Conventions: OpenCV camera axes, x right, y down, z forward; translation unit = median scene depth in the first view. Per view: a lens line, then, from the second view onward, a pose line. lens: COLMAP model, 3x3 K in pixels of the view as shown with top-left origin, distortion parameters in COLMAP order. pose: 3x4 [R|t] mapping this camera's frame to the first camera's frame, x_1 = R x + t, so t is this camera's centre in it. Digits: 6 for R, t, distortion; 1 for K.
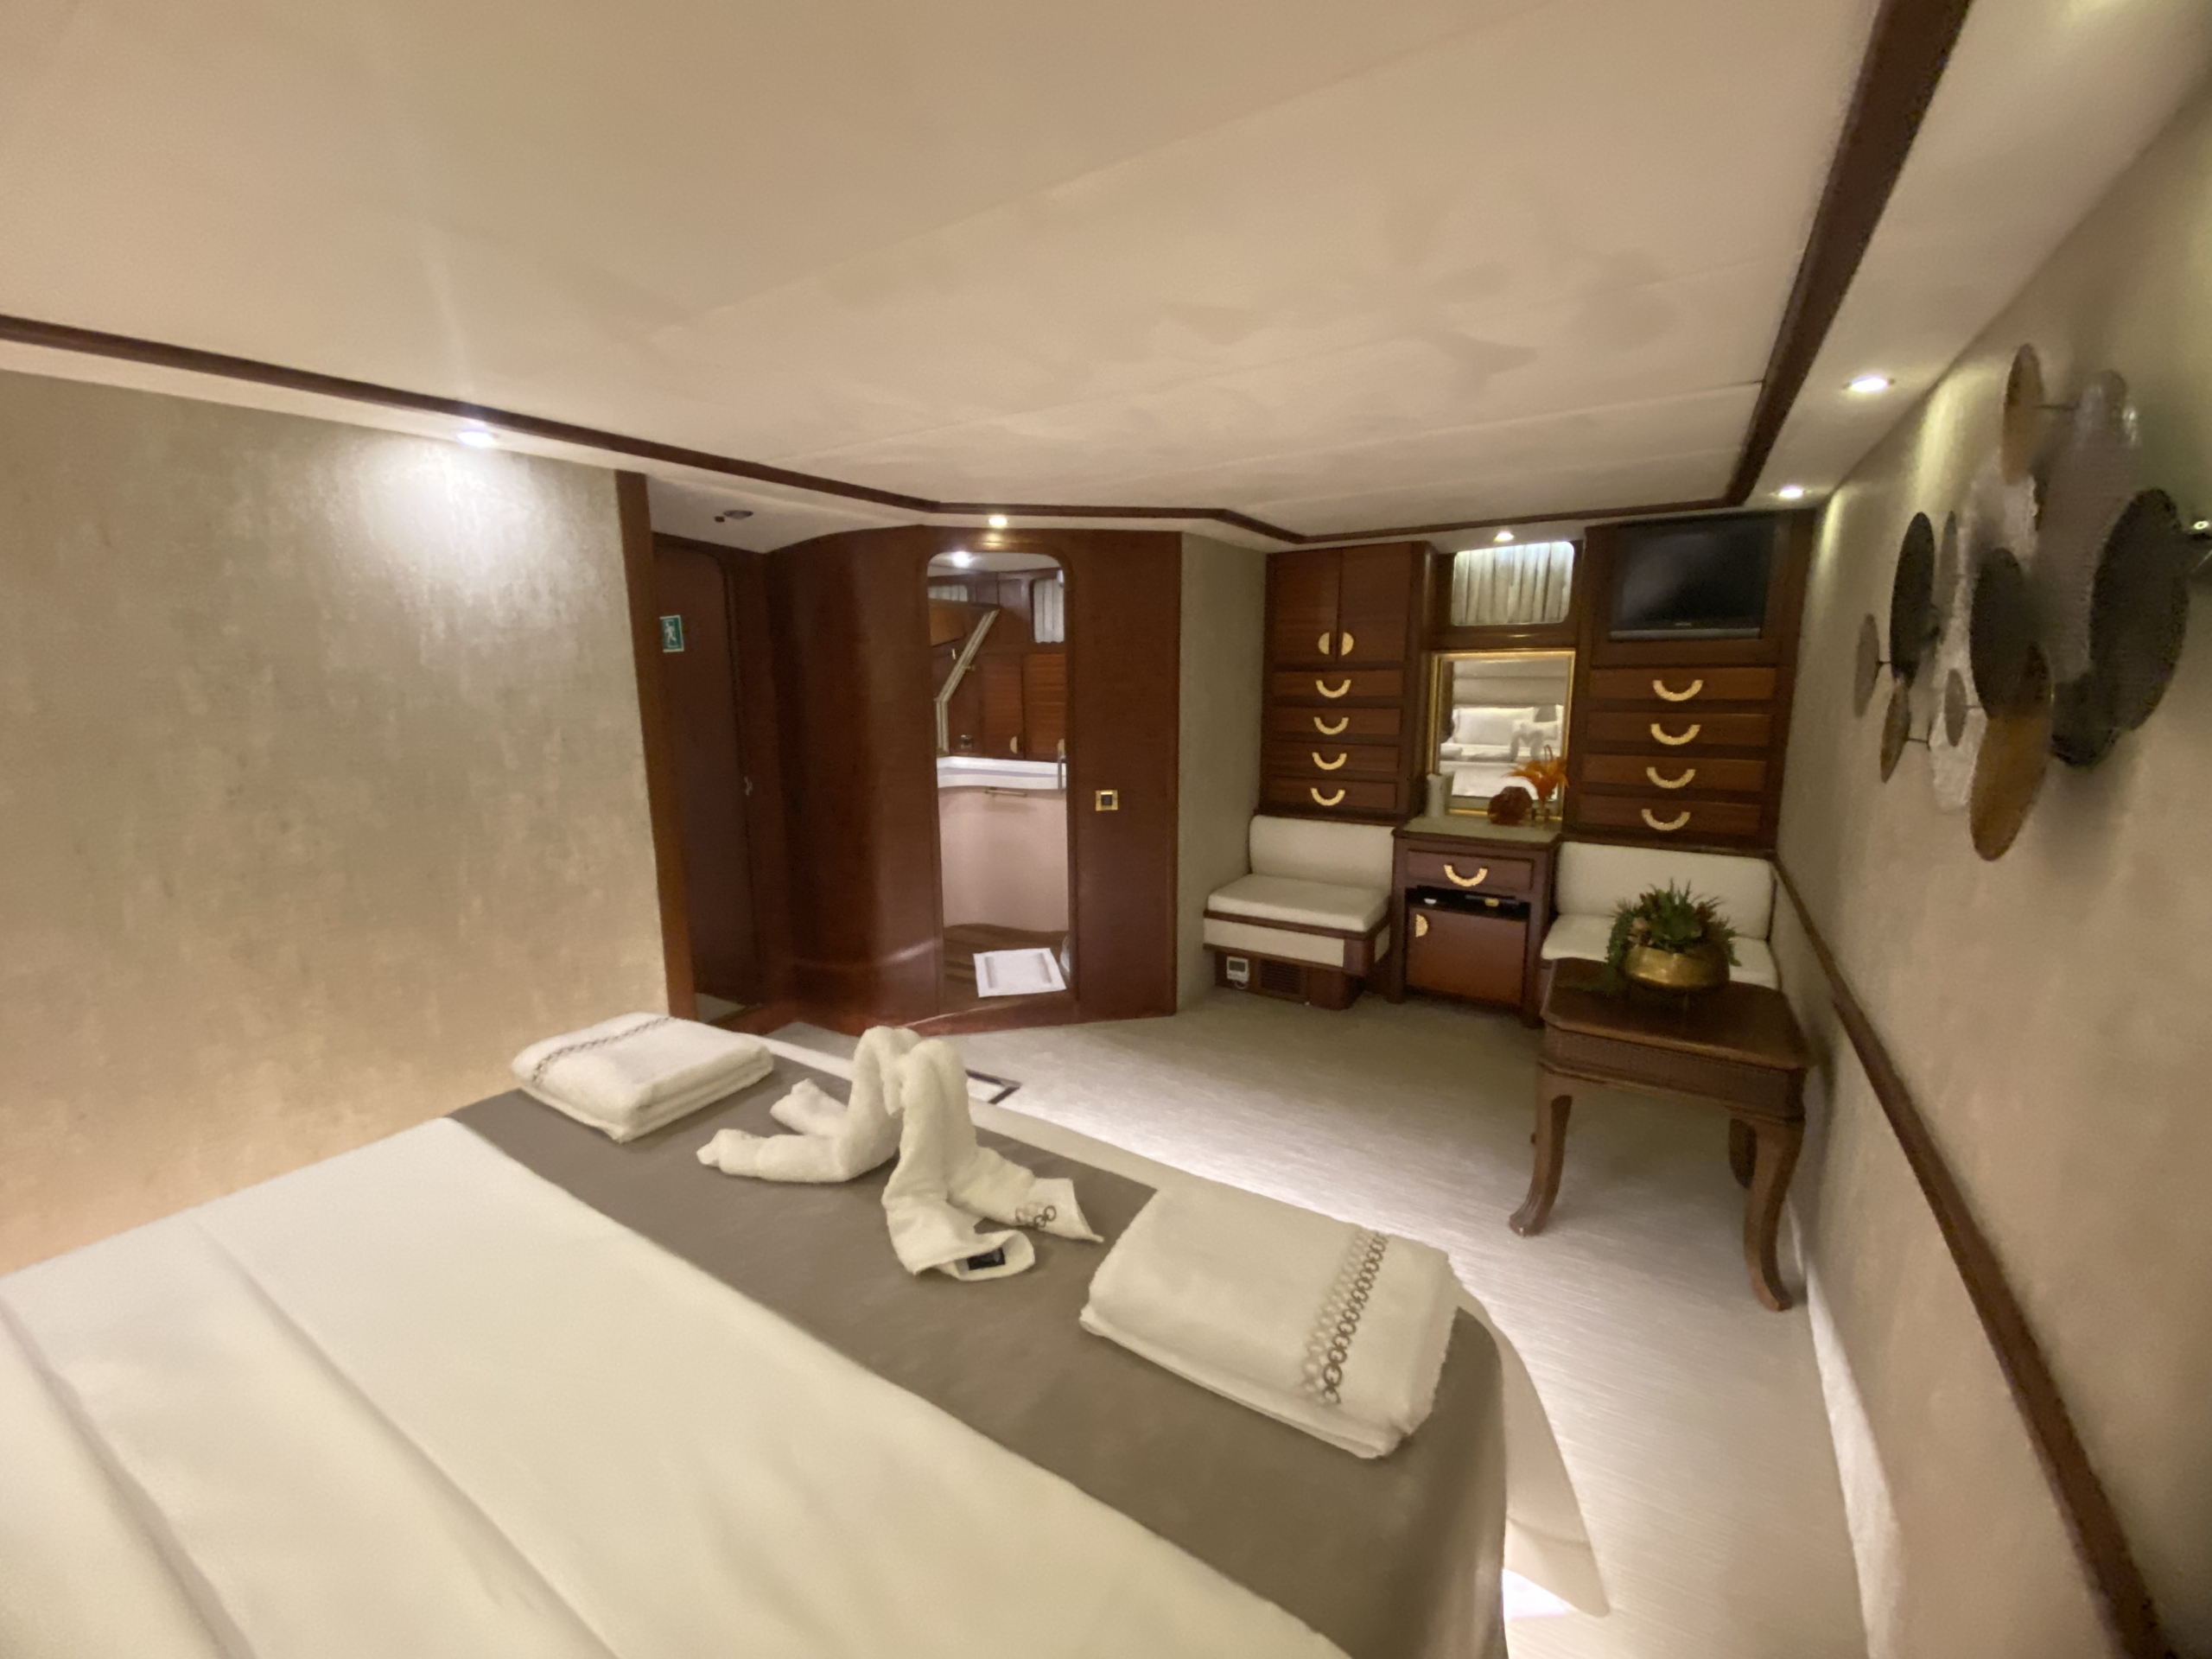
lens RADIAL K [[882.1, 0, 1099.8], [0, 882.1, 833.1], [0, 0, 1]] dist [0.010879, -0.015424]
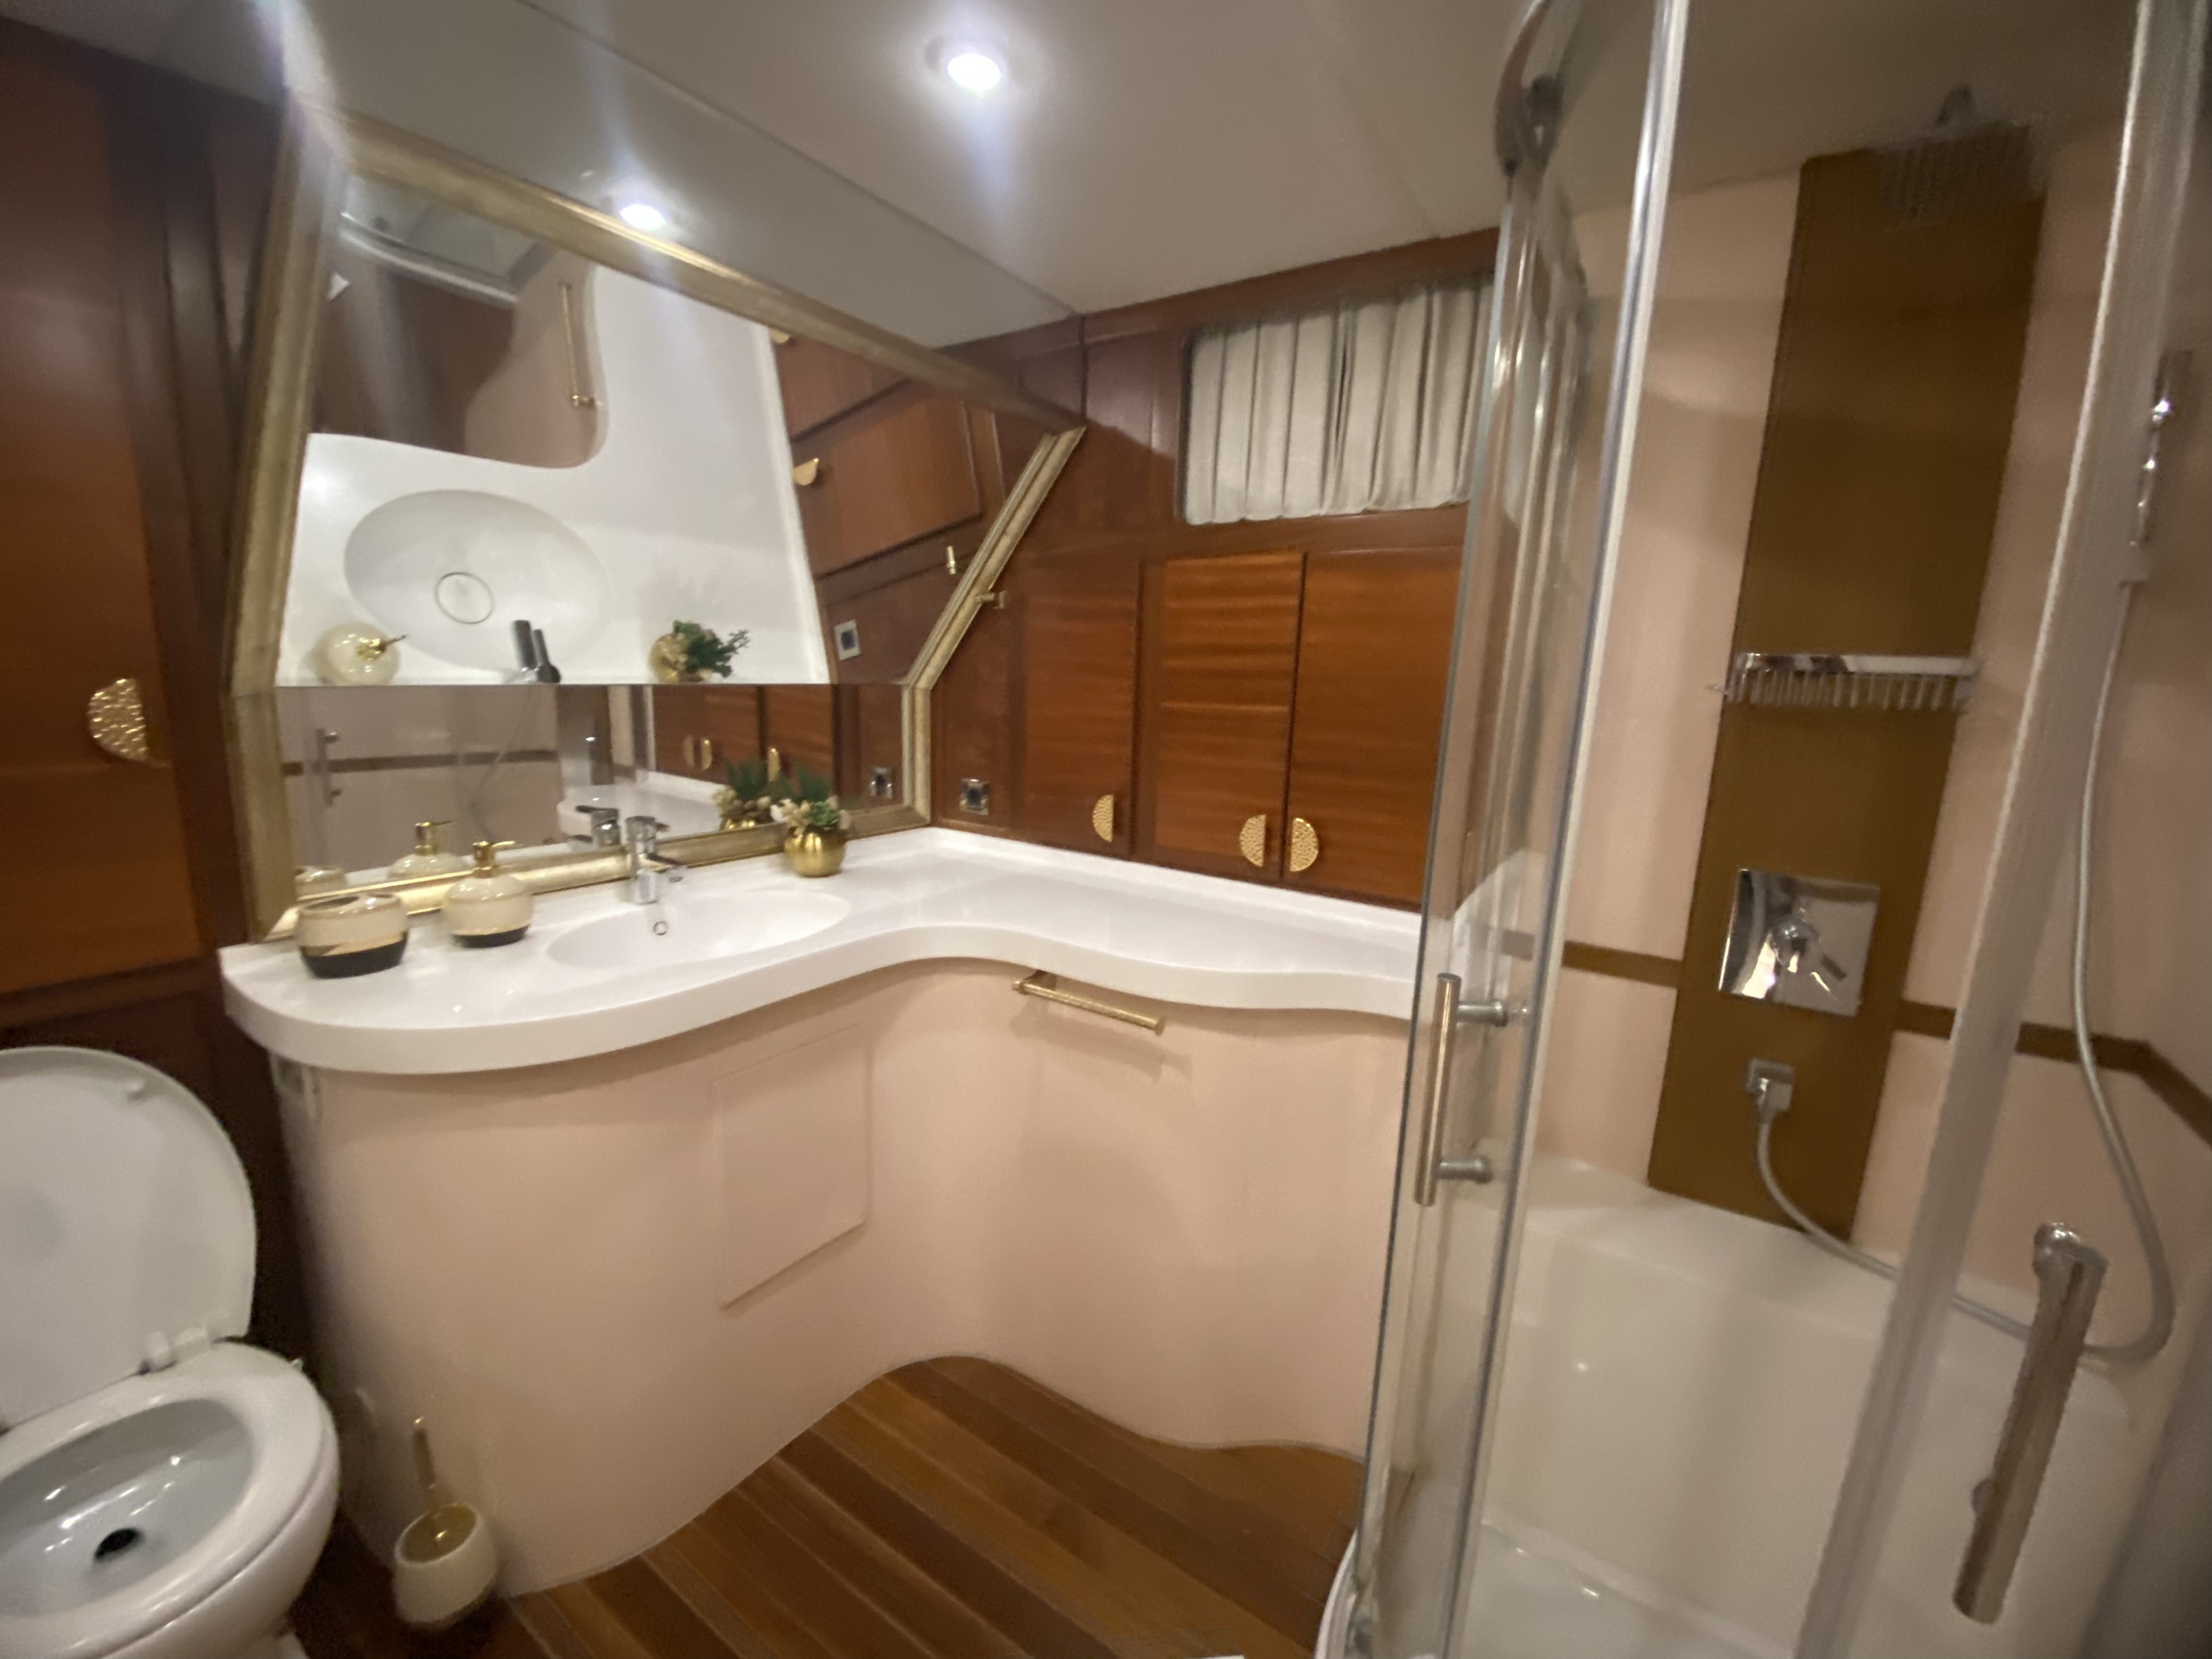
lens RADIAL K [[882.1, 0, 1102.1], [0, 882.1, 845.2], [0, 0, 1]] dist [0.010879, -0.015424]
pose [[0.998374, 0.054747, -0.015868, -0.119757], [-0.054836, 0.998482, -0.005244, -0.113372], [0.015557, 0.006106, 0.999860, 0.842043]]
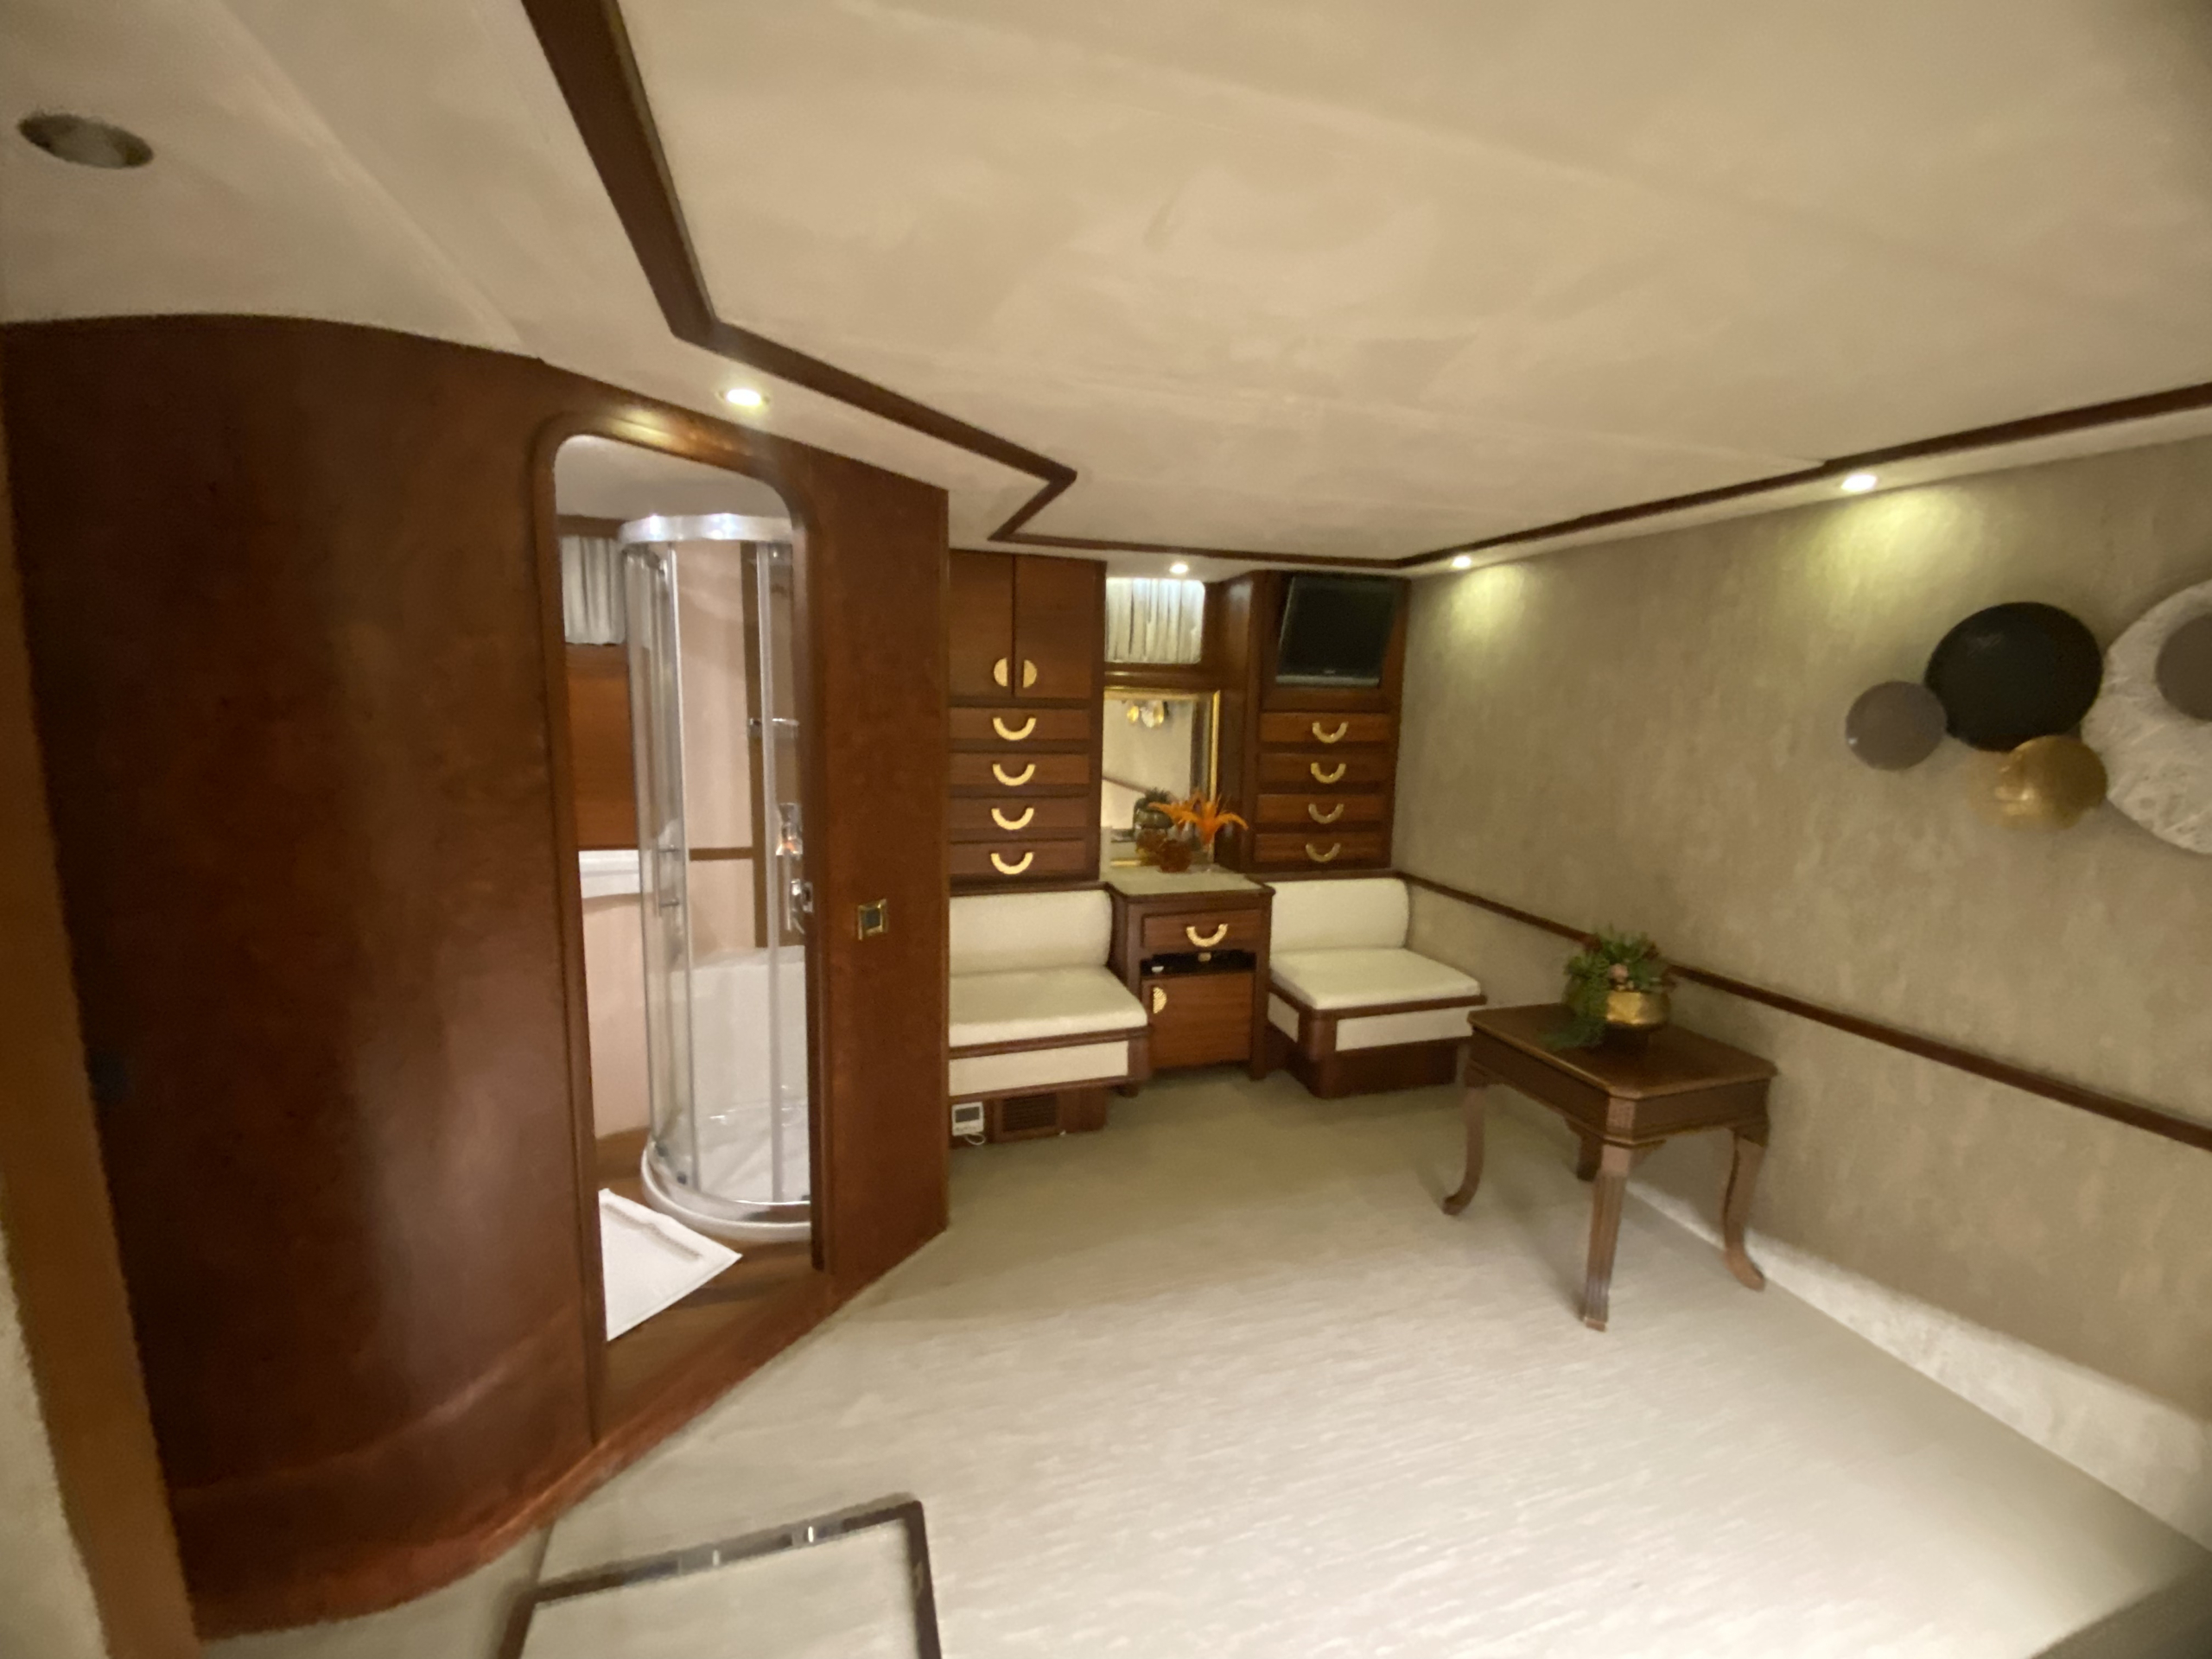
lens RADIAL K [[882.1, 0, 1110.3], [0, 882.1, 824.0], [0, 0, 1]] dist [0.010879, -0.015424]
pose [[0.646233, -0.085801, 0.758302, -0.293635], [0.111659, 0.993597, 0.017267, -0.082694], [-0.754928, 0.073513, 0.651675, 0.424023]]
